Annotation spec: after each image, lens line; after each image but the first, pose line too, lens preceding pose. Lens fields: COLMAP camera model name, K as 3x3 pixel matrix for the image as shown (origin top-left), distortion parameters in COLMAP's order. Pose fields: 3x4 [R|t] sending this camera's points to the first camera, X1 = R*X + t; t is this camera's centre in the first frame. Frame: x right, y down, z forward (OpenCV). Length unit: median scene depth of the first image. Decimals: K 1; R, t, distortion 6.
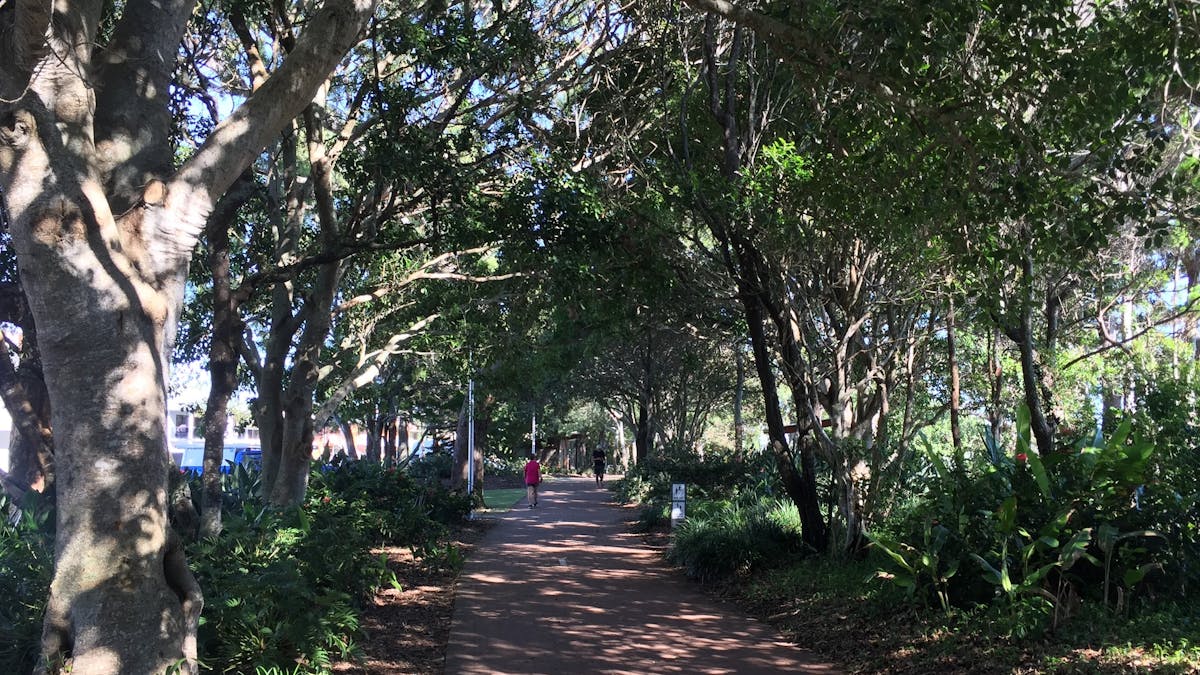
lens RADIAL K [[929.8, 0, 600.0], [0, 929.8, 337.5], [0, 0, 1]] dist [0.007876, -0.060244]
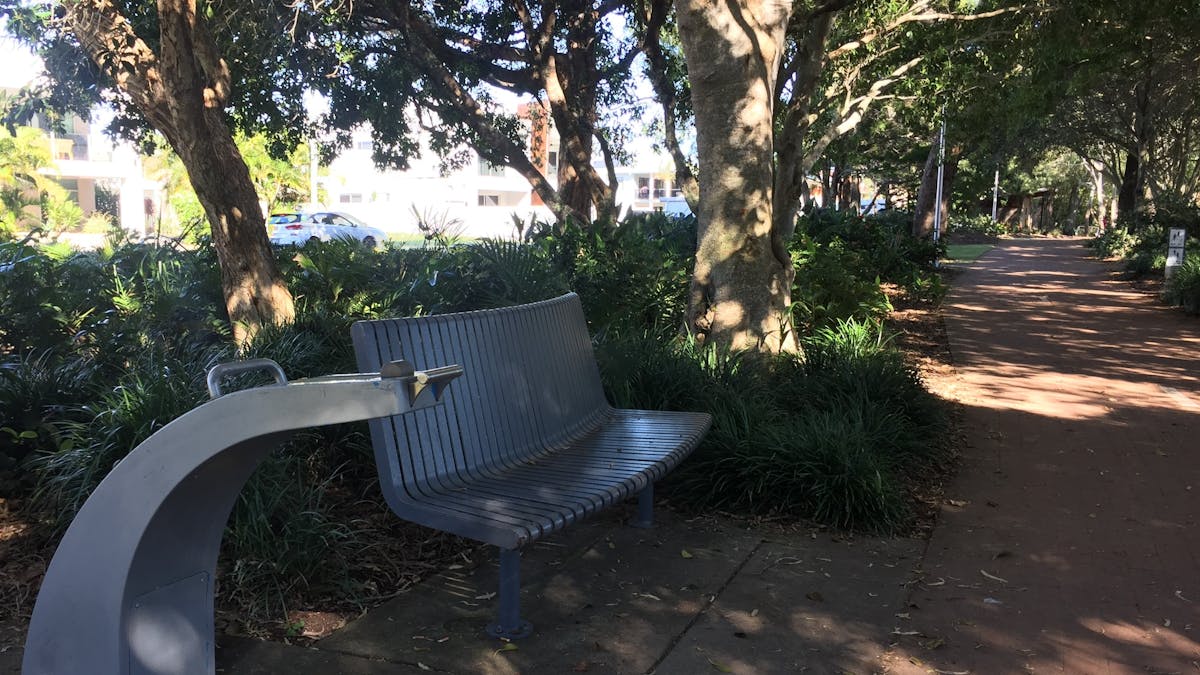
lens RADIAL K [[929.8, 0, 600.0], [0, 929.8, 337.5], [0, 0, 1]] dist [0.007876, -0.060244]
pose [[0.895429, 0.060897, -0.441019, -0.022290], [0.052021, 0.969504, 0.239491, 0.010109], [0.442154, -0.237390, 0.864954, -0.103346]]
